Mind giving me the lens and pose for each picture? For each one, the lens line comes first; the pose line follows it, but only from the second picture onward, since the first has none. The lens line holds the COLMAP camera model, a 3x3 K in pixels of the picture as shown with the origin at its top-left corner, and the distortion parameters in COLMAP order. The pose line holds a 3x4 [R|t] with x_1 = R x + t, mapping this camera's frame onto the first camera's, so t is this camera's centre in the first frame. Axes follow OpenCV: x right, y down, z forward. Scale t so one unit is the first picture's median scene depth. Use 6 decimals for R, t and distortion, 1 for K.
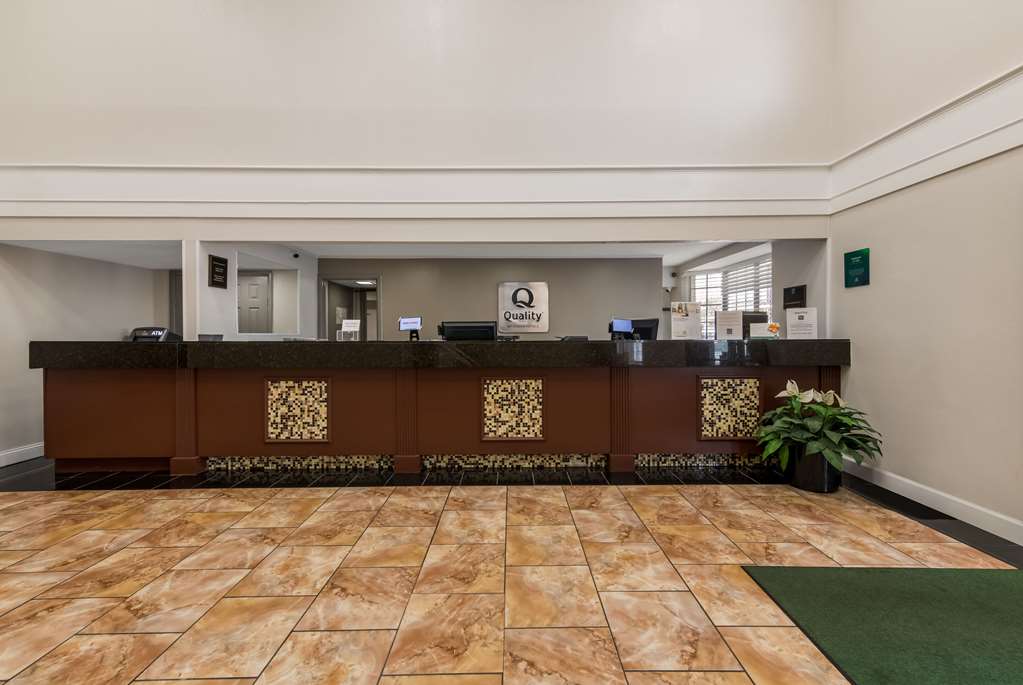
lens RADIAL K [[428.1, 0, 496.0], [0, 428.1, 335.3], [0, 0, 1]] dist [0.021609, -0.000247]
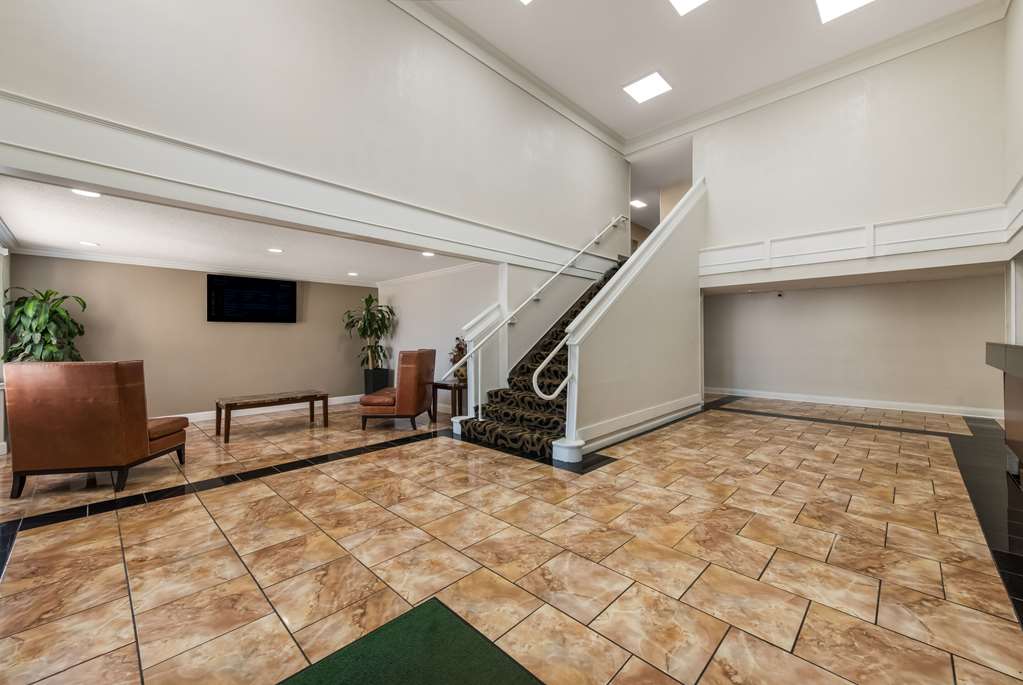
lens RADIAL K [[421.2, 0, 517.3], [0, 421.2, 326.5], [0, 0, 1]] dist [0.021276, -0.000100]
pose [[-0.702824, -0.009967, -0.711294, 0.660329], [0.001298, 0.999882, -0.015294, -0.011663], [0.711363, -0.011672, -0.702728, 0.849043]]
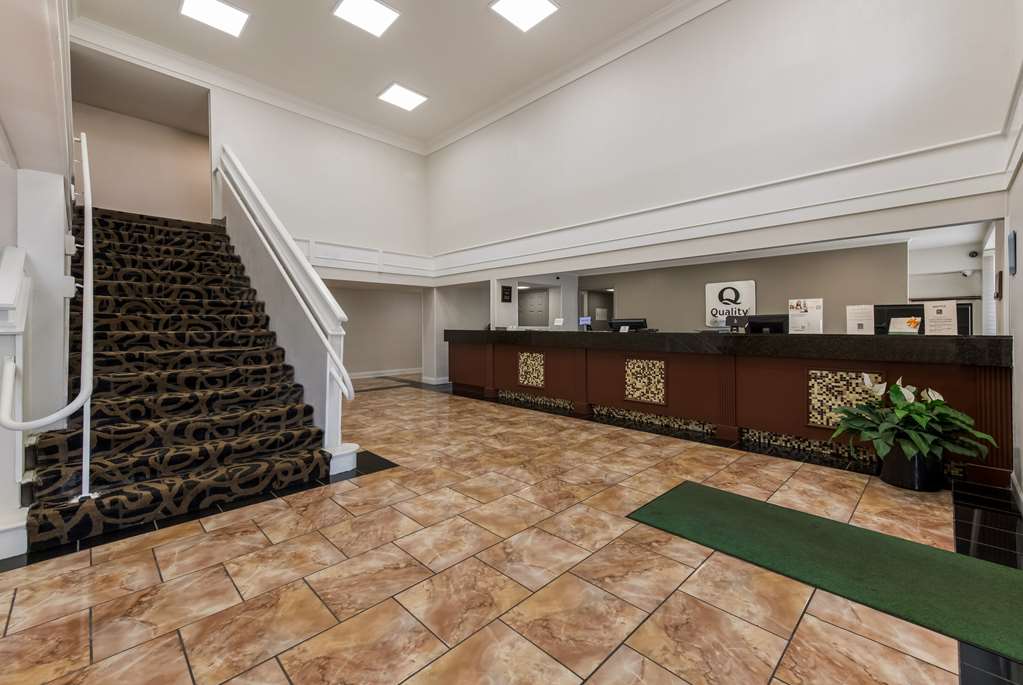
lens RADIAL K [[421.2, 0, 517.3], [0, 421.2, 326.5], [0, 0, 1]] dist [0.021276, -0.000100]
pose [[0.710440, 0.003380, -0.703750, 0.728762], [-0.007308, 0.999970, -0.002575, -0.000173], [0.703720, 0.006973, 0.710443, -0.294072]]
